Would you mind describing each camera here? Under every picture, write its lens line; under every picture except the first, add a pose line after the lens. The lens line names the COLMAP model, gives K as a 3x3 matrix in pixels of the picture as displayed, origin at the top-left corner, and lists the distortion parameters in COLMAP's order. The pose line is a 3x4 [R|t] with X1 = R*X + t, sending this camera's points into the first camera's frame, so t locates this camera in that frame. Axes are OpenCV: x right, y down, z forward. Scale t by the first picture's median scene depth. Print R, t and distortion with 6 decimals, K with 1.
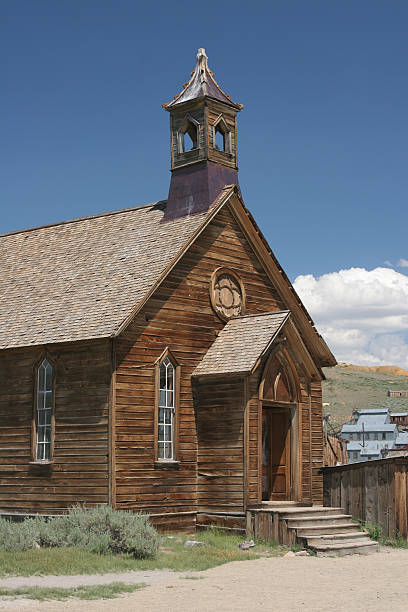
lens RADIAL K [[1058.8, 0, 185.3], [0, 1058.8, 301.2], [0, 0, 1]] dist [0.123376, 0.000000]
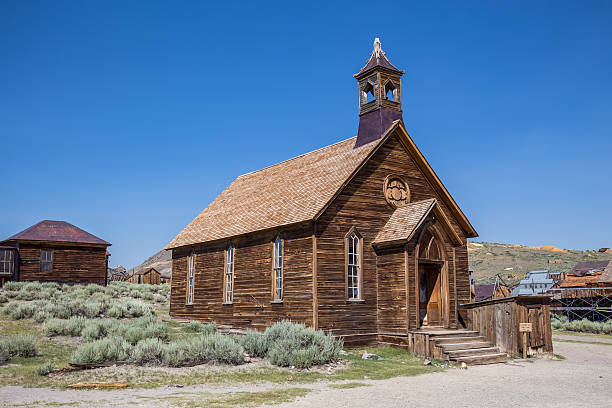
lens RADIAL K [[561.0, 0, 316.7], [0, 561.0, 203.2], [0, 0, 1]] dist [0.103956, 0.000000]
pose [[0.980297, -0.044981, -0.192340, 0.088216], [0.040518, 0.998812, -0.027076, 0.029877], [0.193329, 0.018749, 0.980955, 0.185277]]
